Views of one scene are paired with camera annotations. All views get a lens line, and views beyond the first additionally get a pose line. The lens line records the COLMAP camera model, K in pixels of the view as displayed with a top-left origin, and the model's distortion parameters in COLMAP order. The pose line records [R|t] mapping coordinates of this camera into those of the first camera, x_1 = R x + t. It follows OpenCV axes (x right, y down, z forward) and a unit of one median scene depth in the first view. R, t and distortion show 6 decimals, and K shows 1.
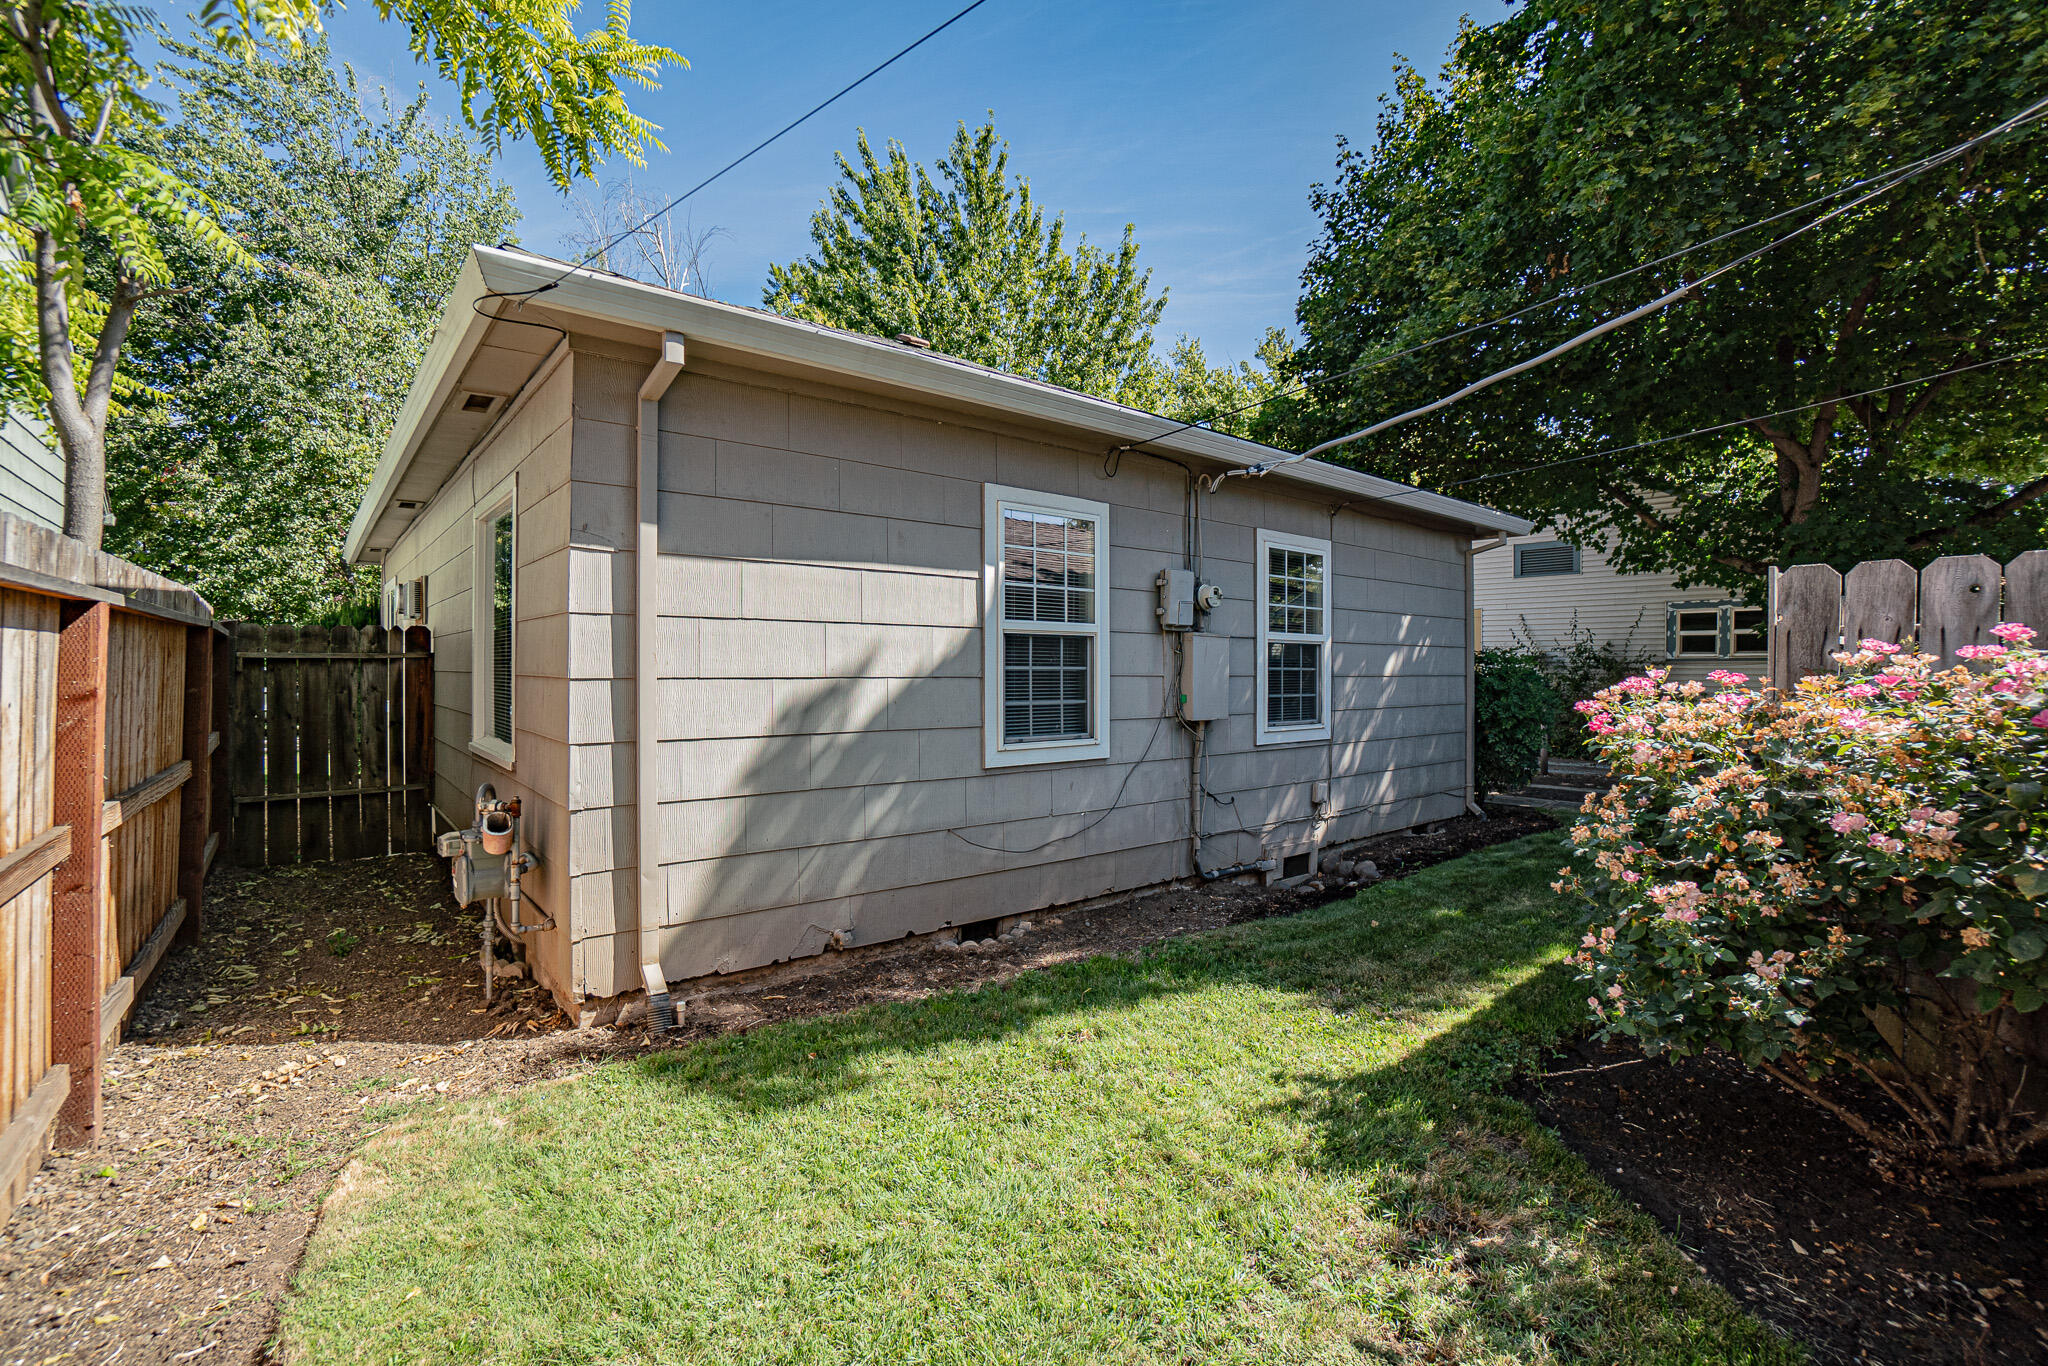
lens RADIAL K [[889.8, 0, 1024.8], [0, 889.8, 674.4], [0, 0, 1]] dist [-0.000912, -0.000033]
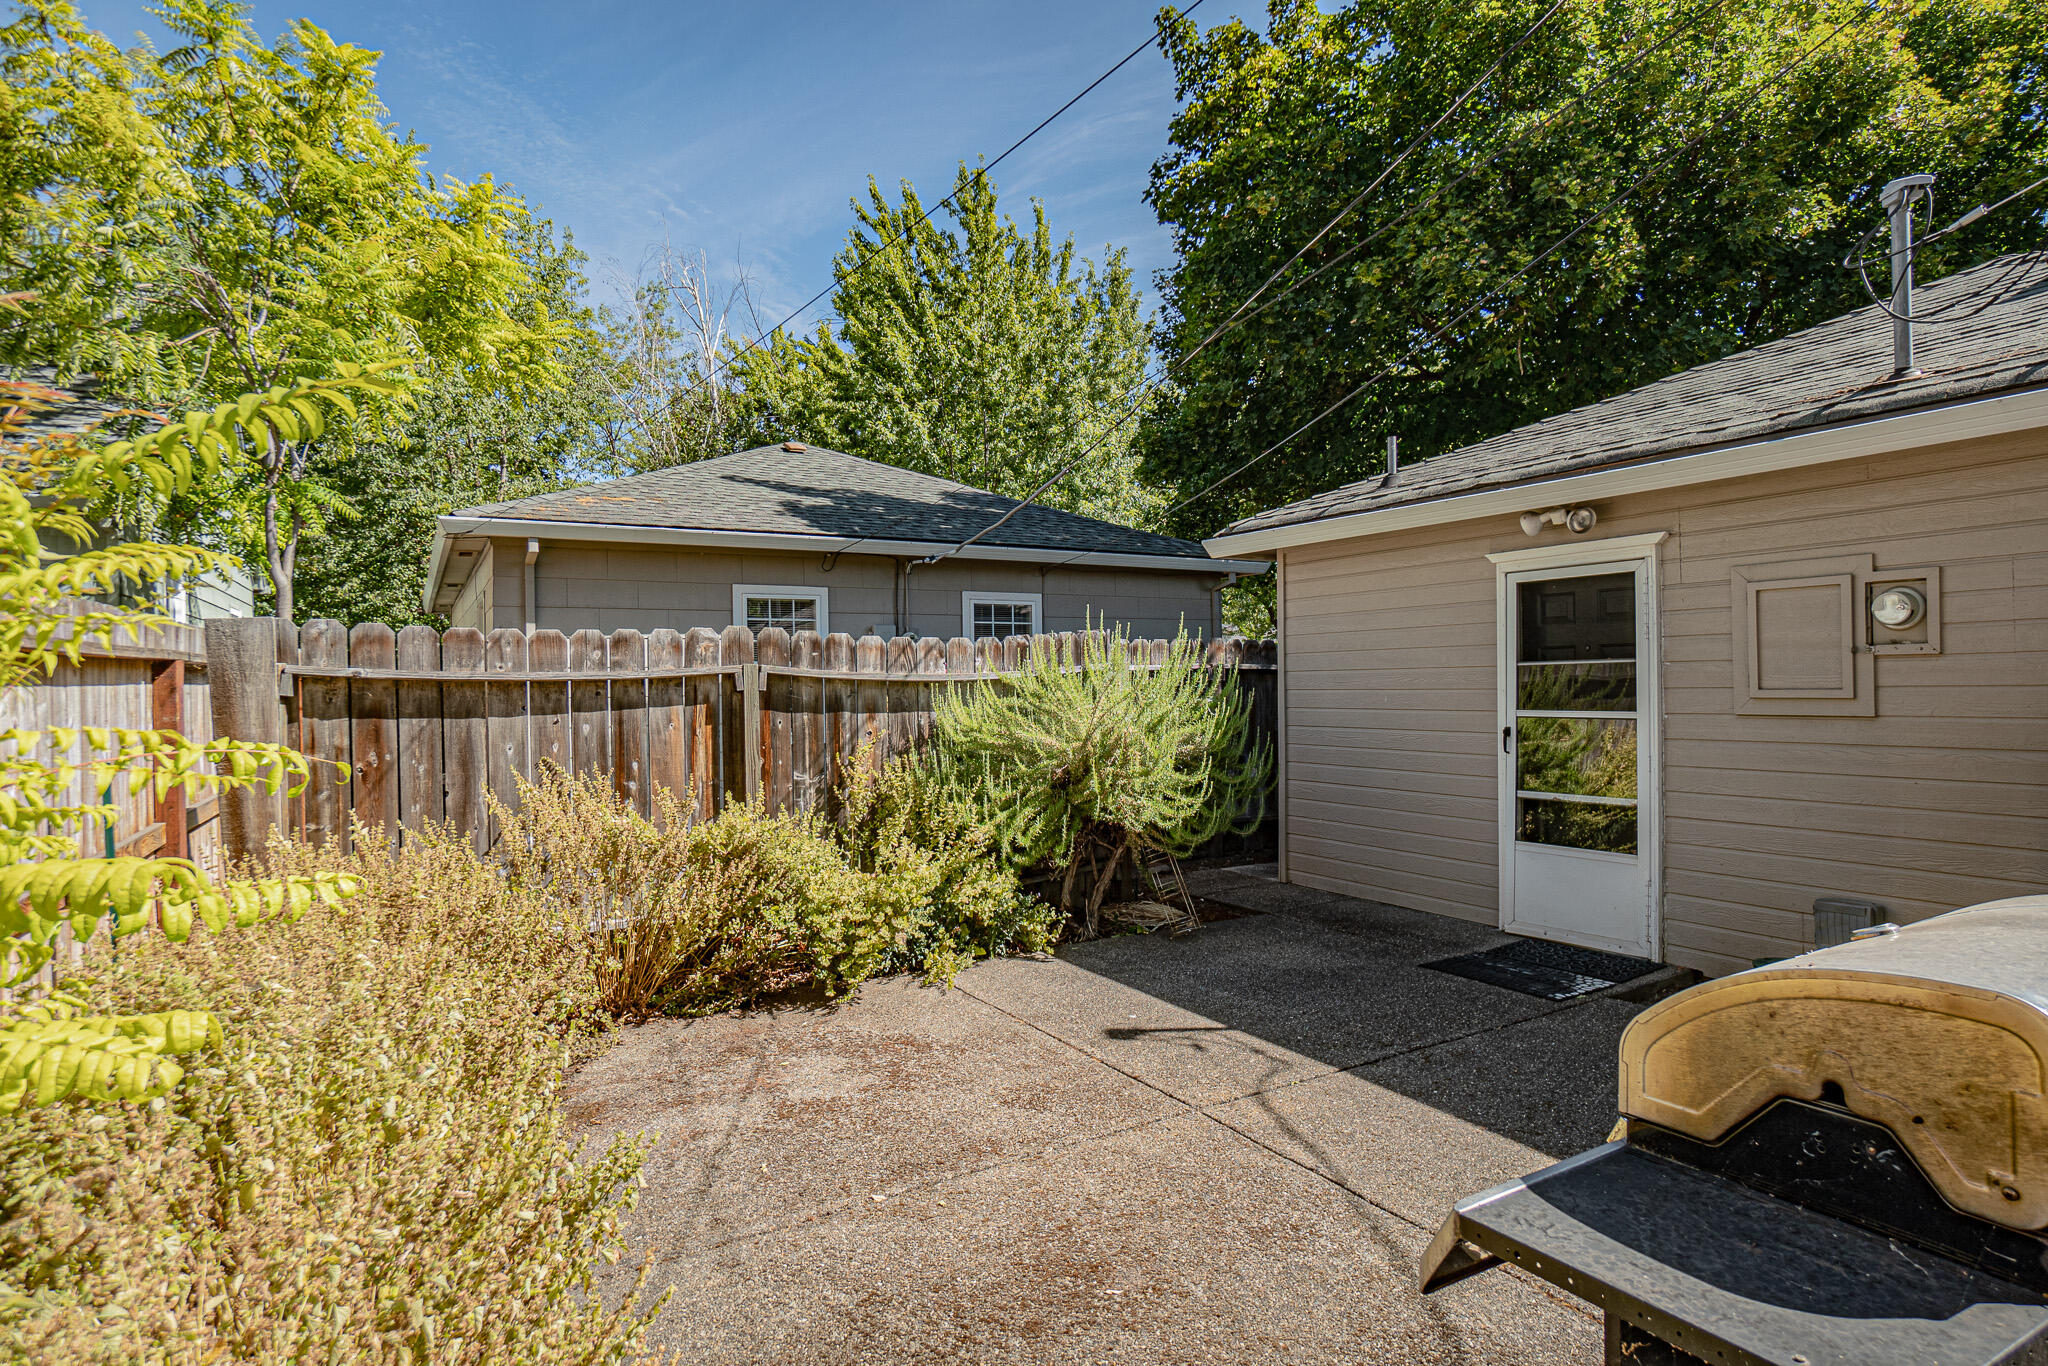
lens RADIAL K [[1081.9, 0, 1022.6], [0, 1081.9, 685.3], [0, 0, 1]] dist [0.000490, 0.000014]
pose [[0.986053, -0.016096, -0.165651, 0.213964], [0.014668, 0.999844, -0.009839, 0.003790], [0.165784, 0.007272, 0.986135, -0.247830]]
